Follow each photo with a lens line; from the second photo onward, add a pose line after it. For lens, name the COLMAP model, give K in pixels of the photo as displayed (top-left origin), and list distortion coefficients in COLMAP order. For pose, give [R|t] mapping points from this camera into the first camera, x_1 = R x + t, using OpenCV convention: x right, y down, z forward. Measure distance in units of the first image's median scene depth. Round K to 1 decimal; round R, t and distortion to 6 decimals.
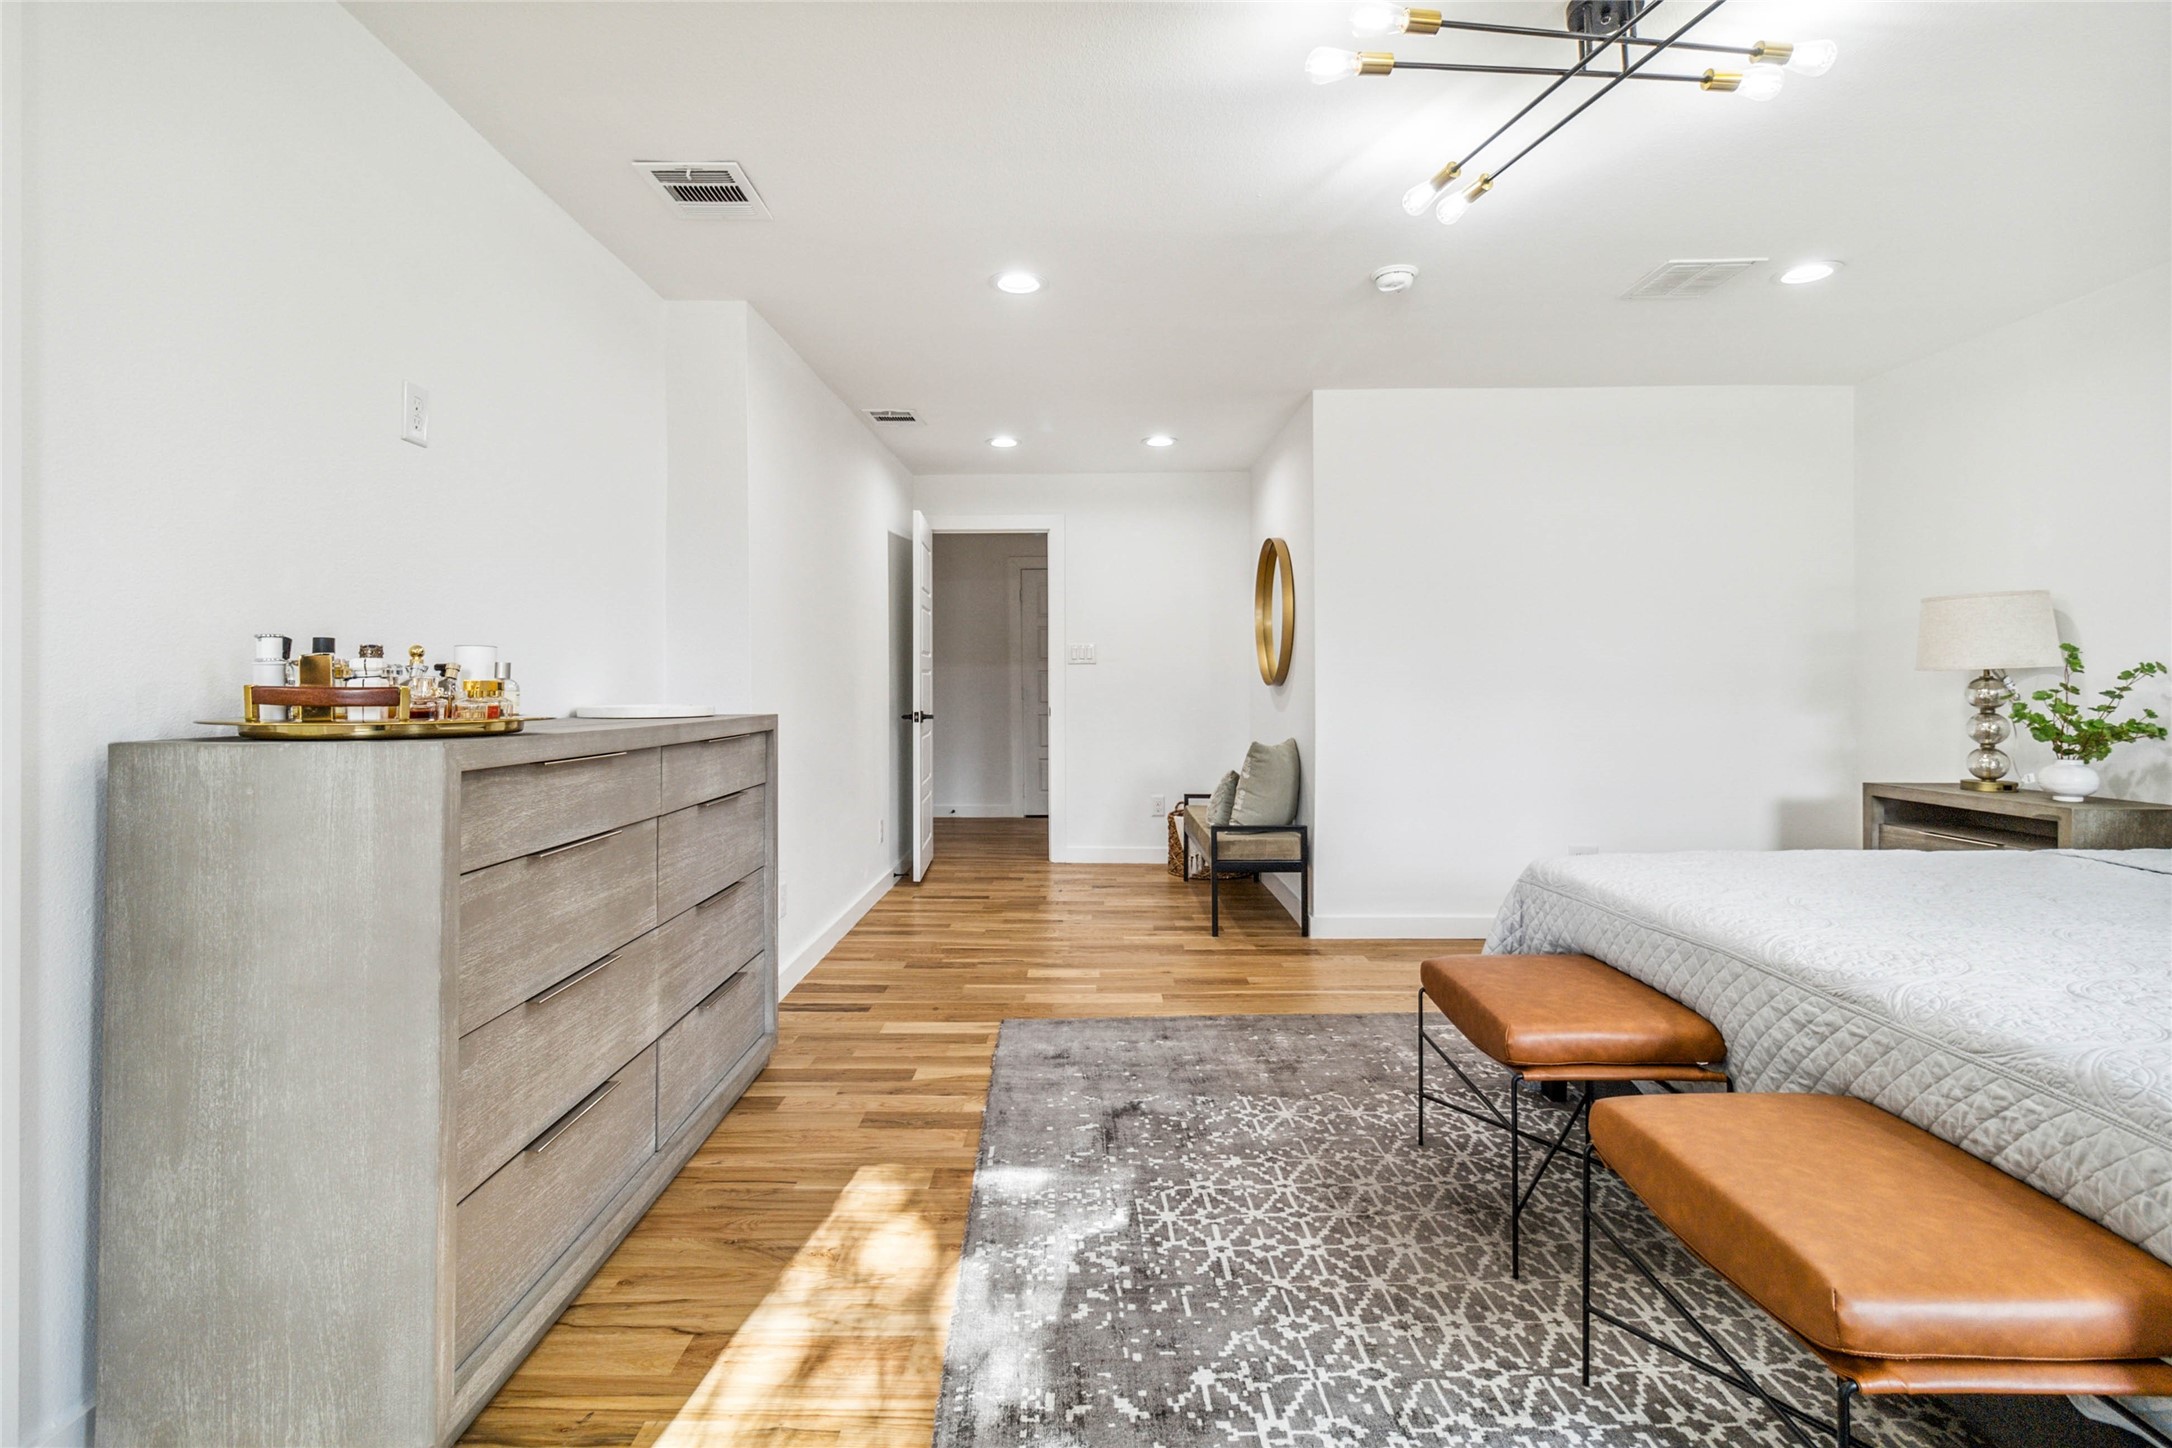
lens RADIAL K [[1029.2, 0, 1075.6], [0, 1029.2, 668.6], [0, 0, 1]] dist [0.003476, -0.000093]
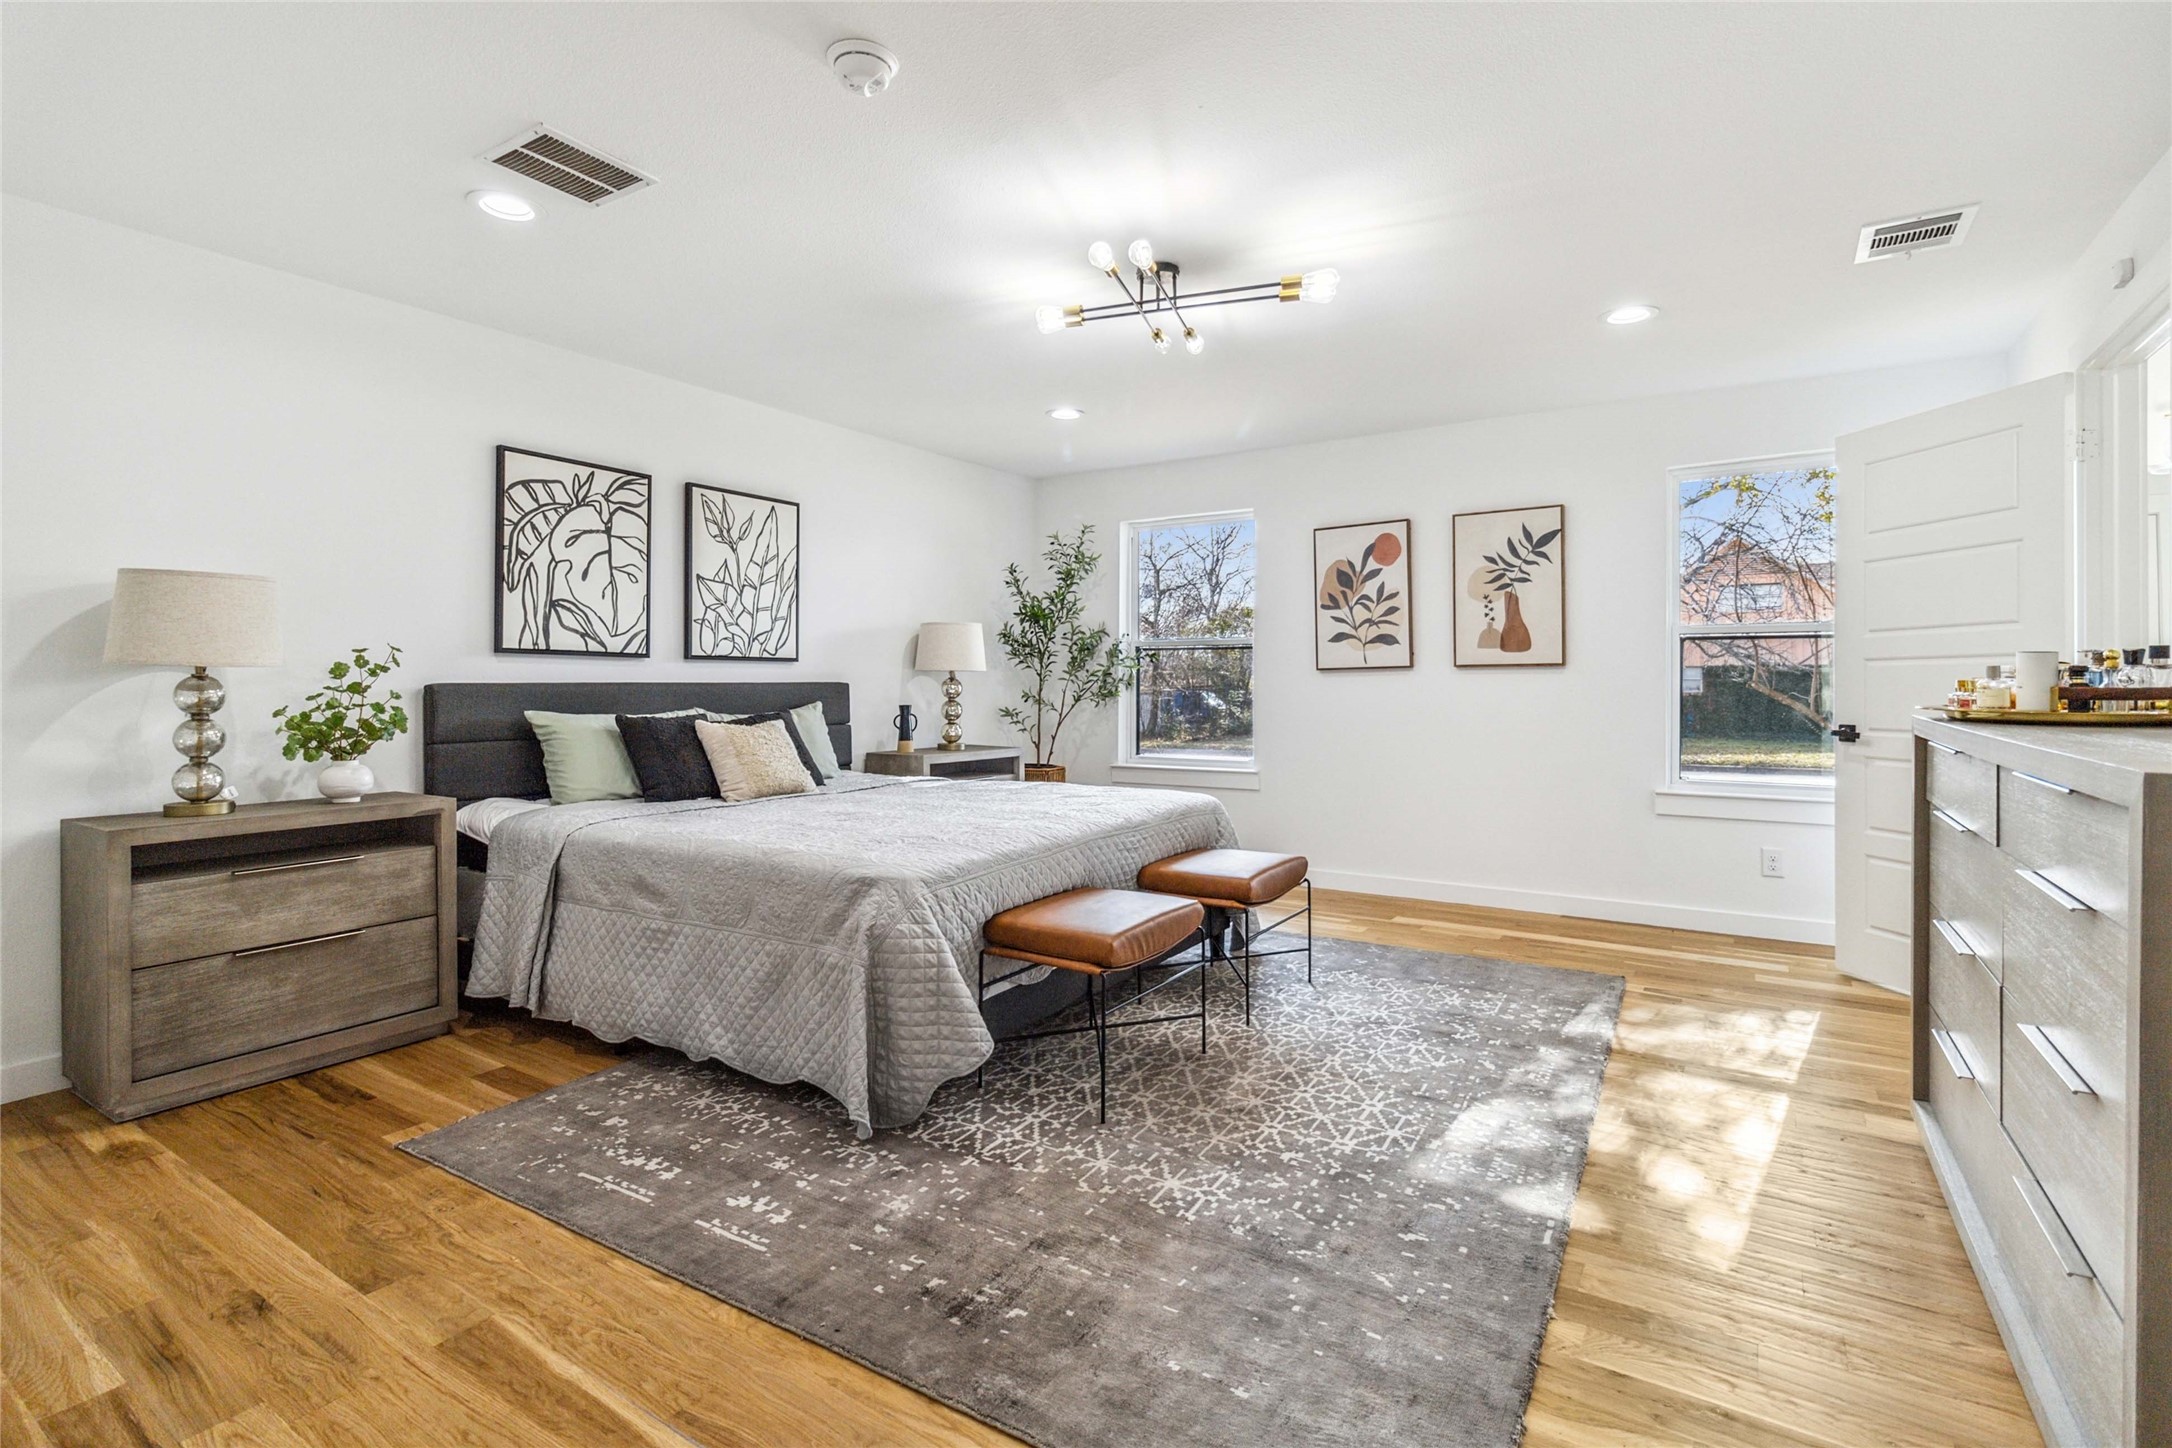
lens RADIAL K [[1009.9, 0, 1087.8], [0, 1009.9, 667.1], [0, 0, 1]] dist [0.000337, 0.000127]
pose [[-0.844229, 0.003731, 0.535970, -0.227200], [-0.008826, 0.999743, -0.020863, 0.018479], [-0.535910, -0.022344, -0.843979, 2.068979]]
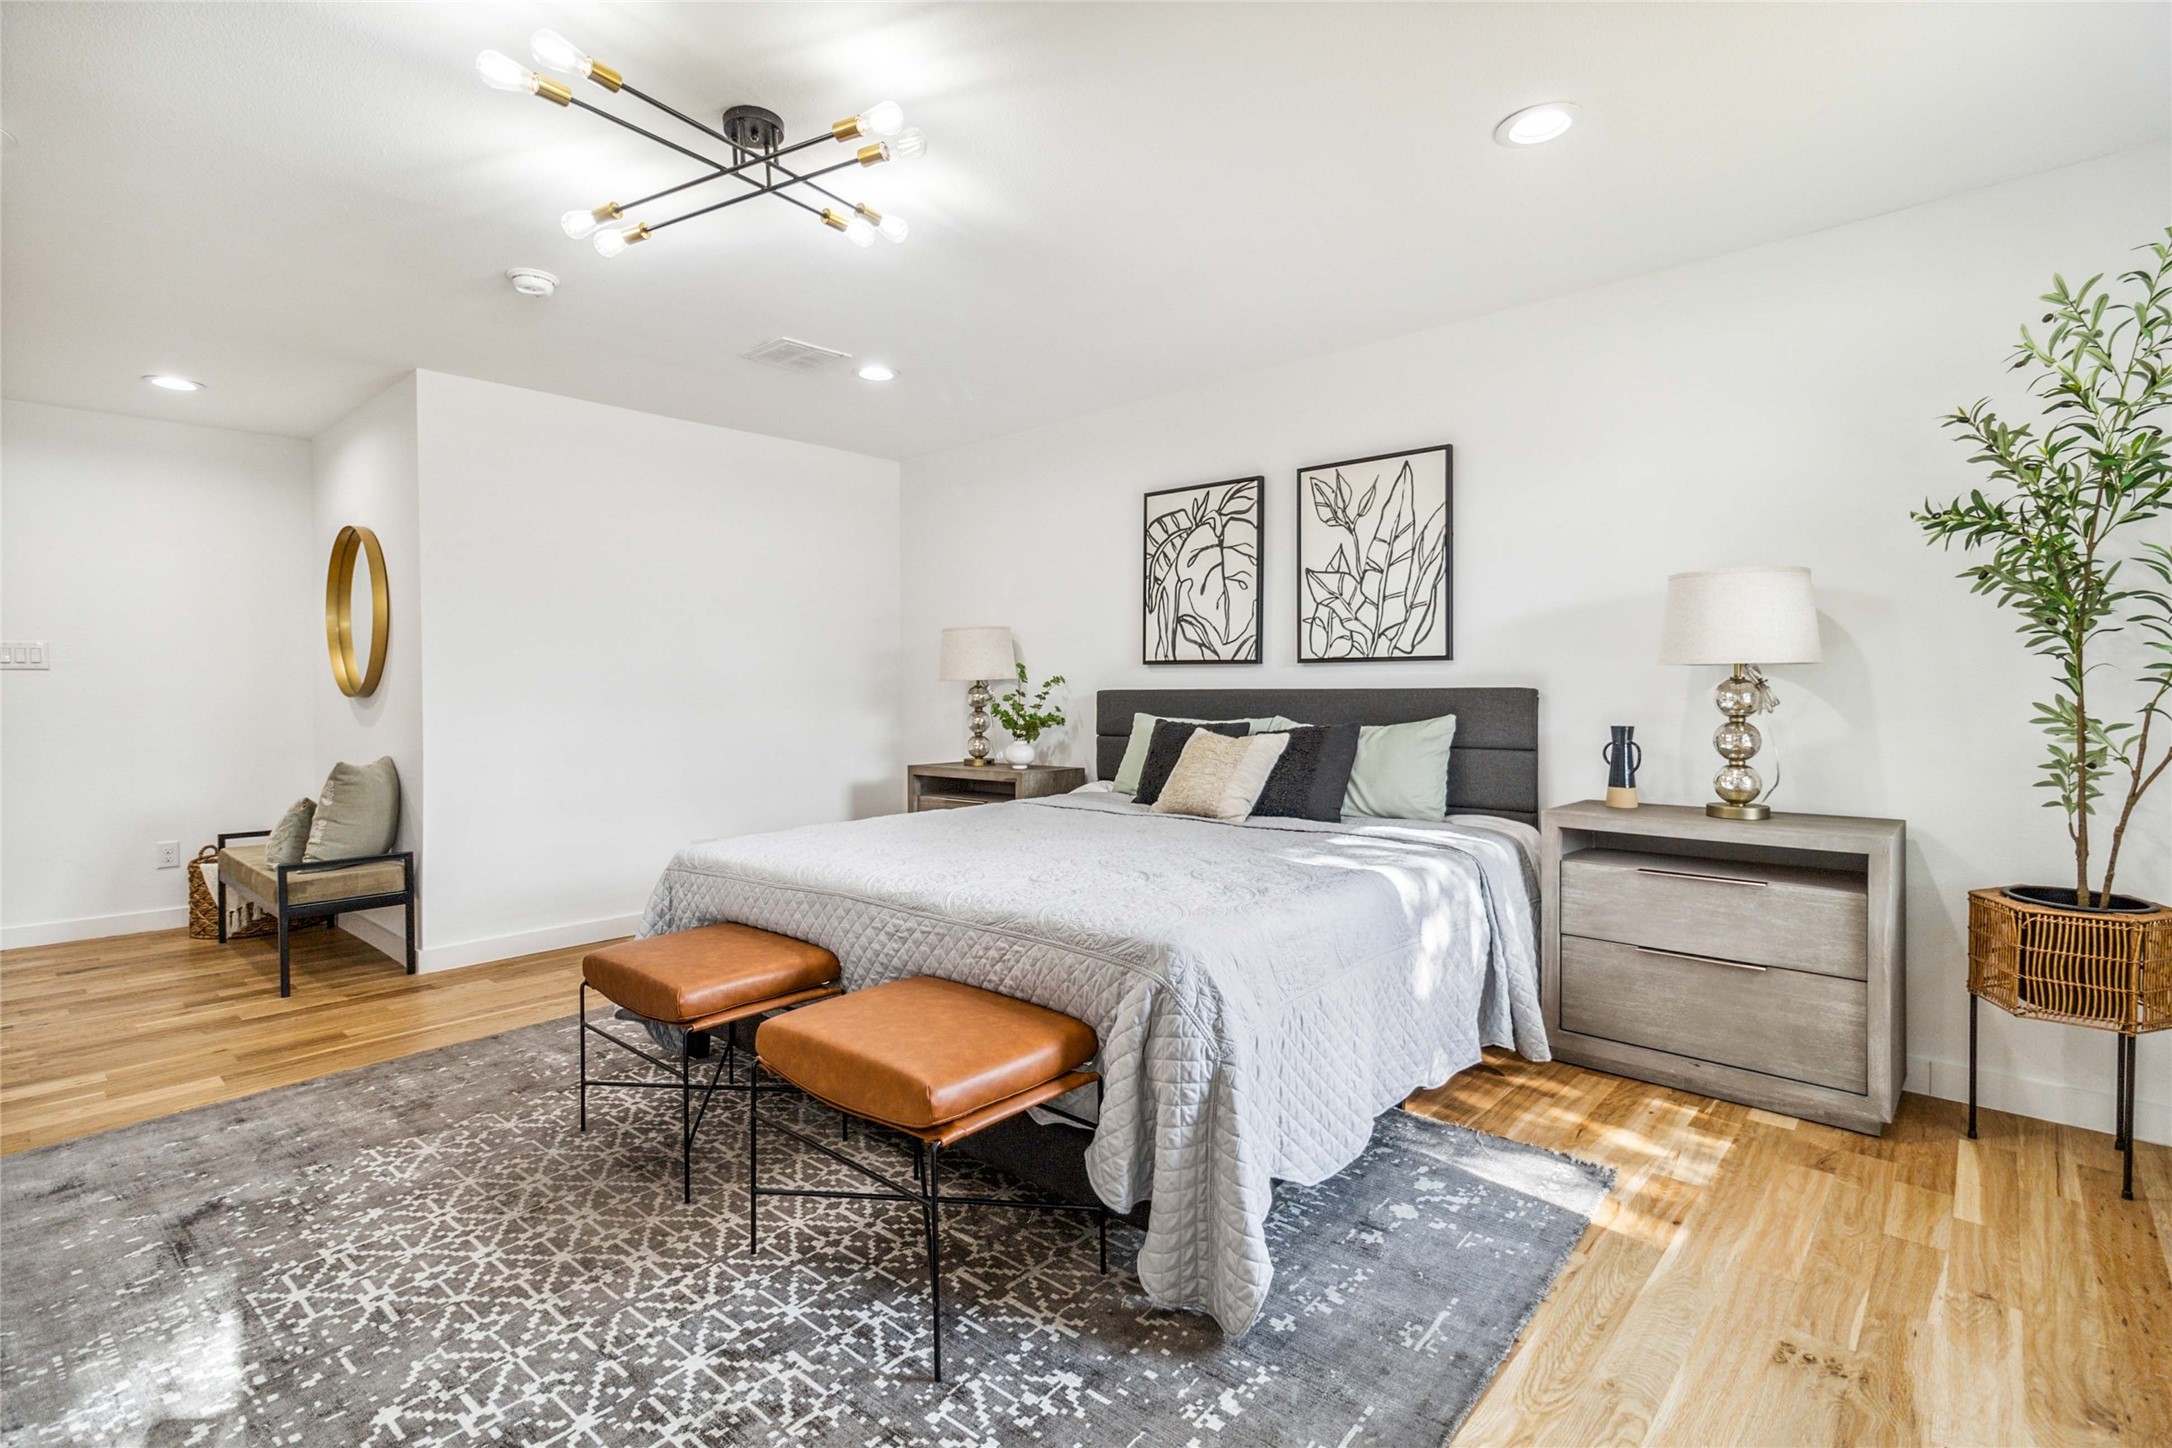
lens RADIAL K [[1022.9, 0, 1097.2], [0, 1022.9, 673.3], [0, 0, 1]] dist [0.001098, 0.000609]
pose [[0.658222, 0.009323, 0.752766, -0.118635], [-0.004041, 0.999953, -0.008851, 0.004311], [-0.752813, 0.002784, 0.658229, -0.087887]]
